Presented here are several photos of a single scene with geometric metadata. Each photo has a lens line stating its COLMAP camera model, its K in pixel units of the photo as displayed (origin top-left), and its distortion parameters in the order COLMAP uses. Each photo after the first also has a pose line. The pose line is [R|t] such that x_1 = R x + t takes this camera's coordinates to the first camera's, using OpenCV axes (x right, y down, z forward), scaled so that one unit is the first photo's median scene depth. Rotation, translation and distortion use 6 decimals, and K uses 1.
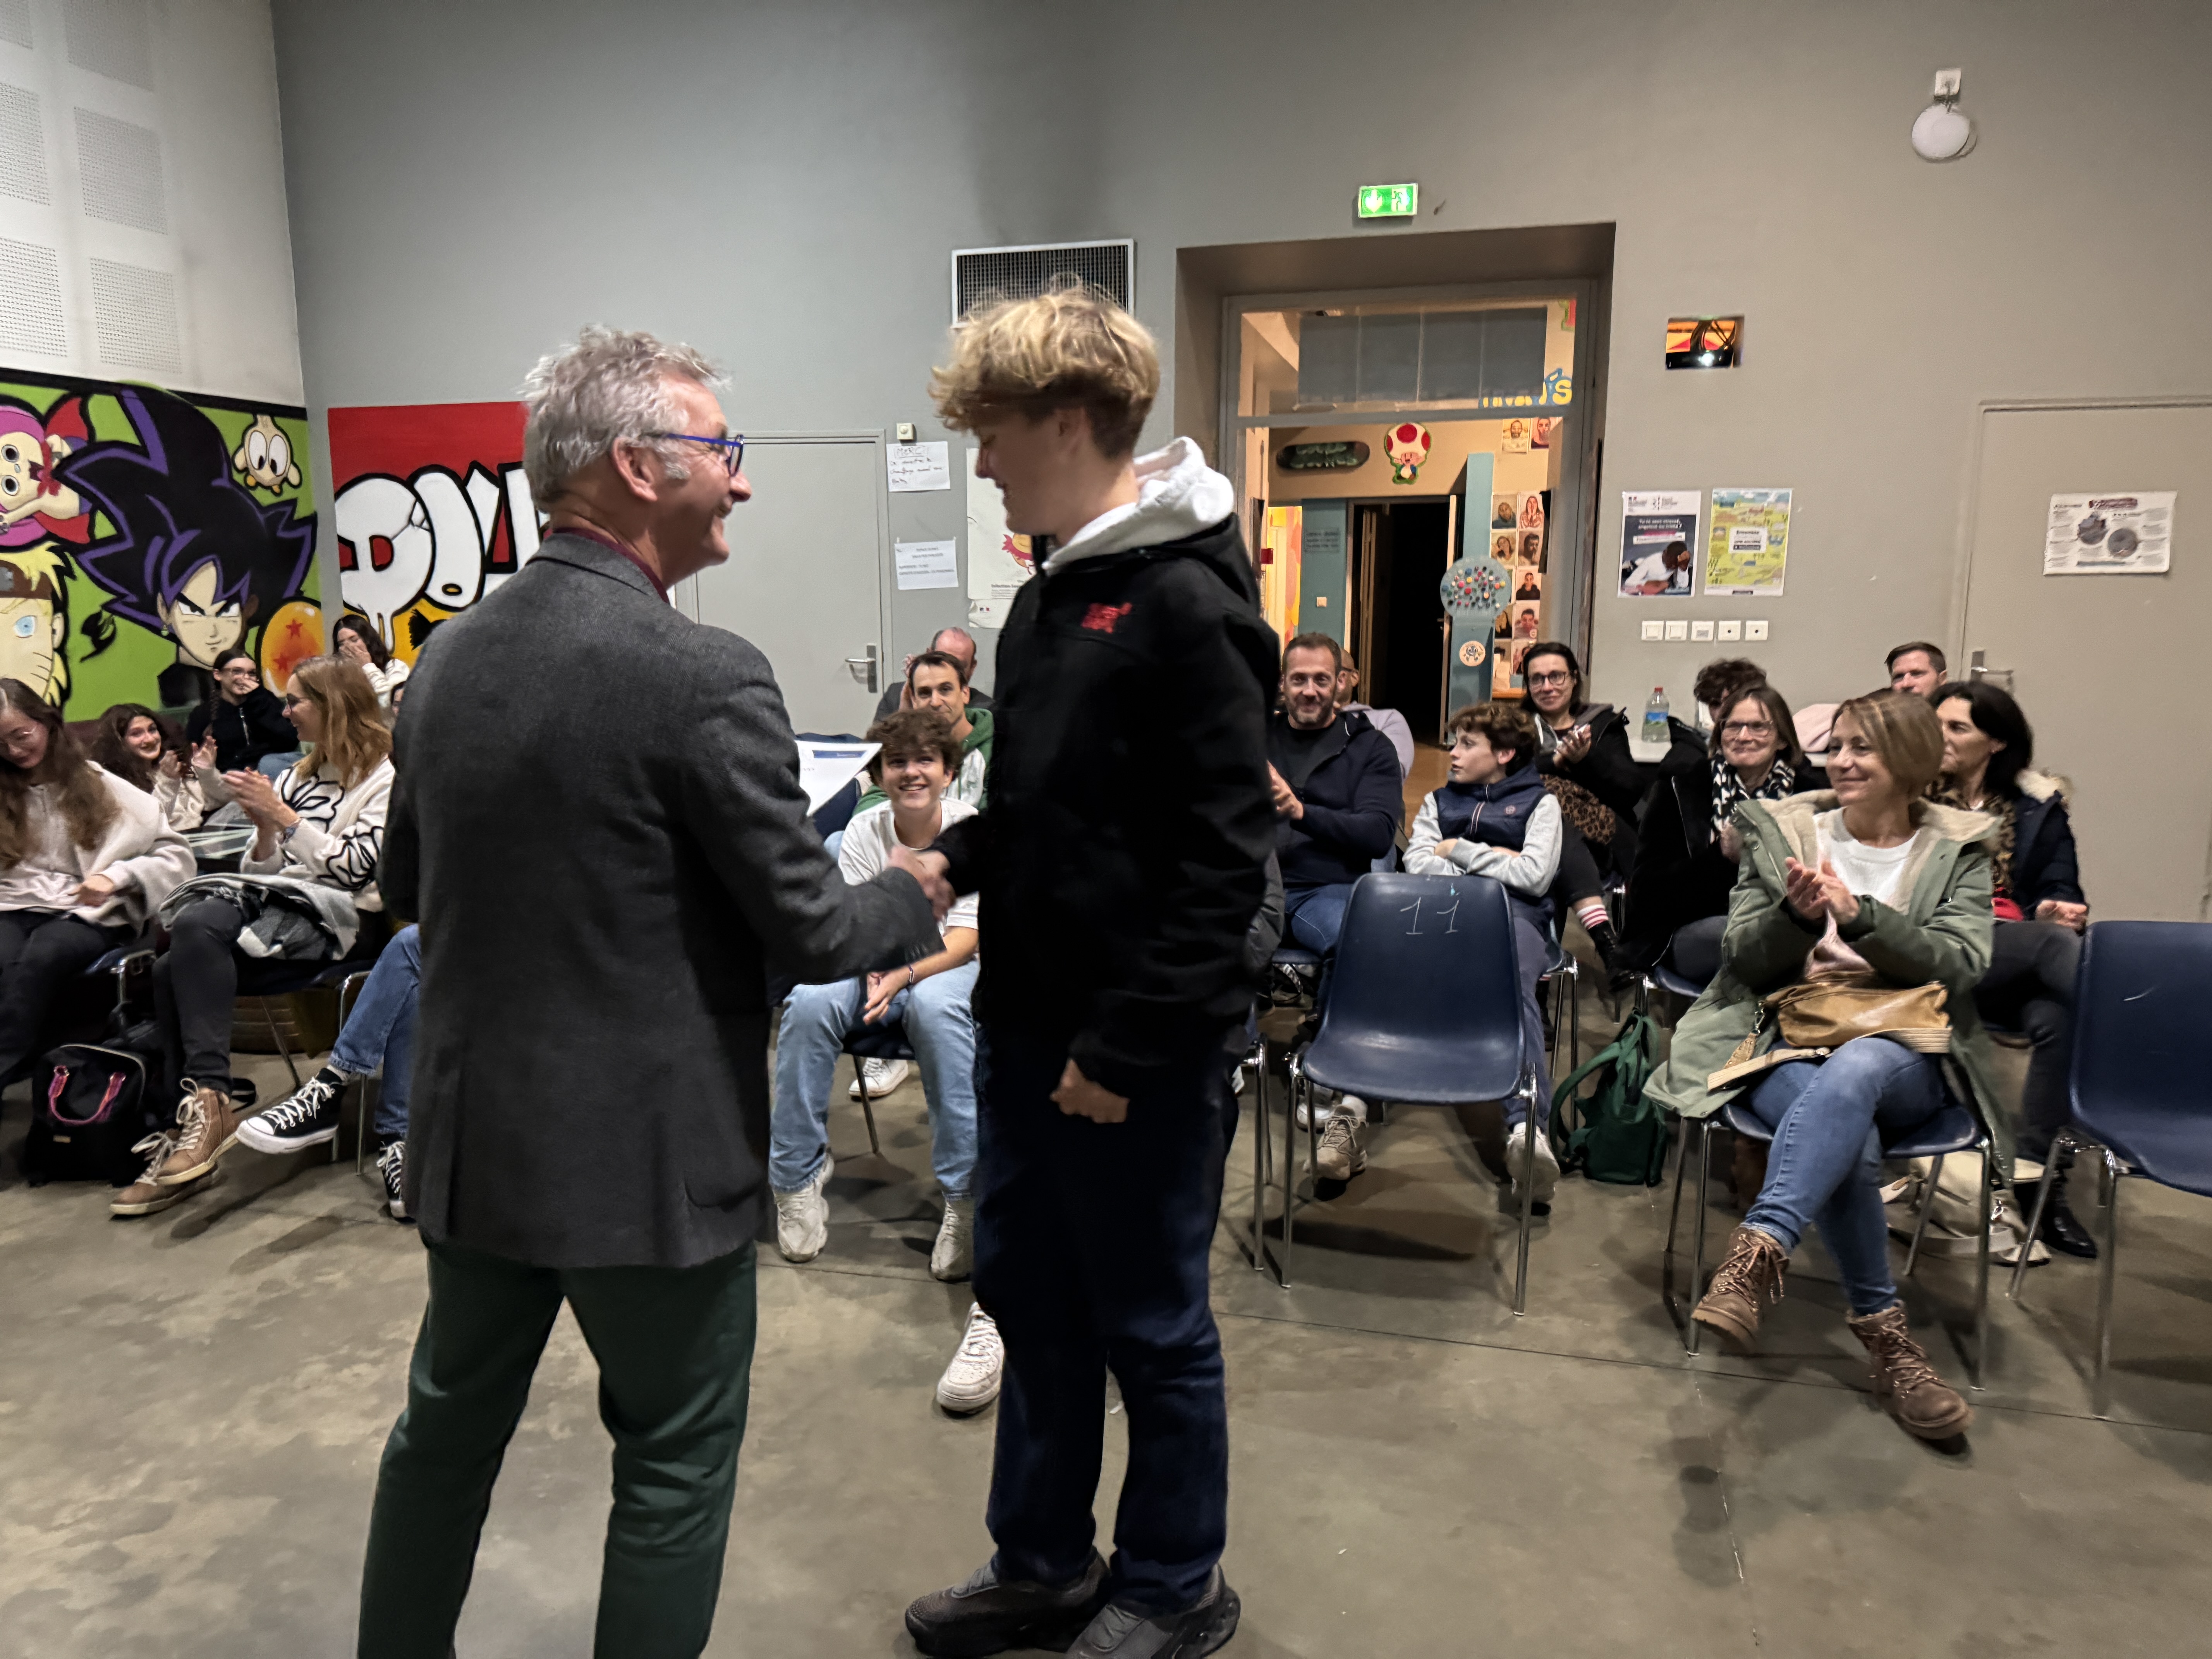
lens RADIAL K [[1567.3, 0, 1091.8], [0, 1567.3, 820.9], [0, 0, 1]] dist [0.048184, -0.057806]
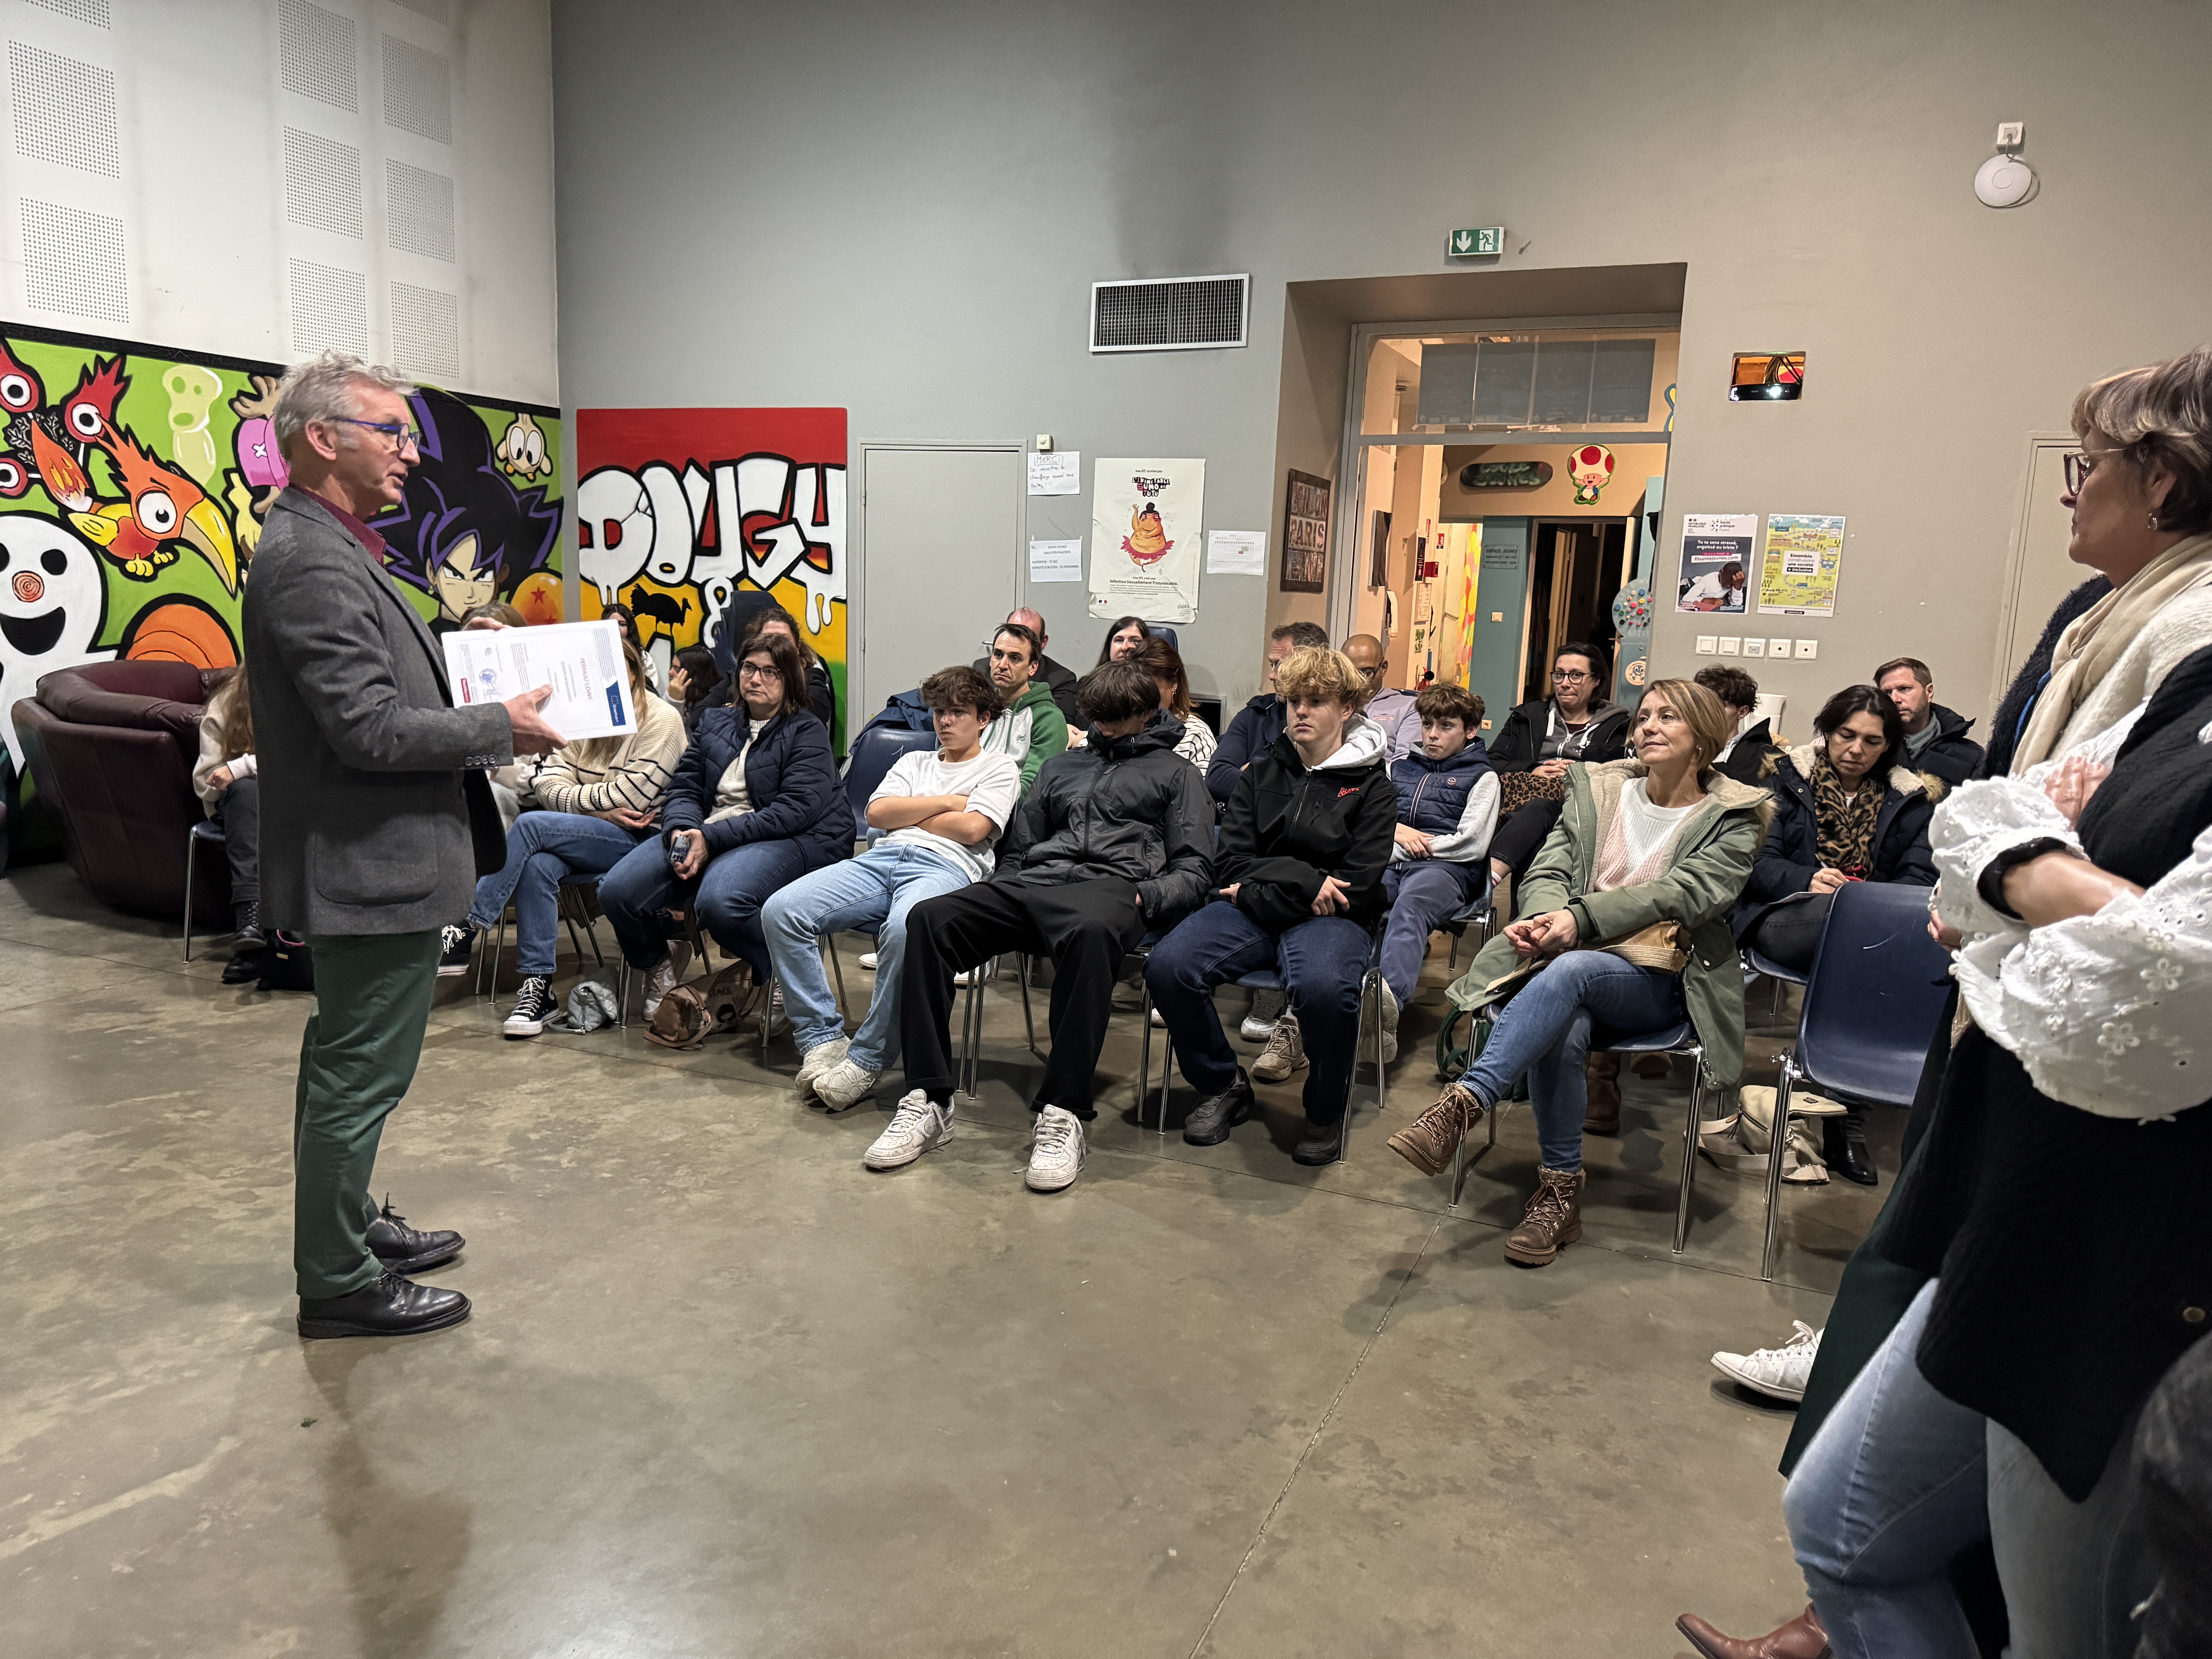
lens RADIAL K [[1567.3, 0, 1101.3], [0, 1567.3, 816.1], [0, 0, 1]] dist [0.048184, -0.057806]
pose [[0.985400, 0.063122, -0.158124, 0.112867], [-0.064789, 0.997884, -0.005409, 0.023592], [0.157448, 0.015575, 0.987404, -0.099800]]
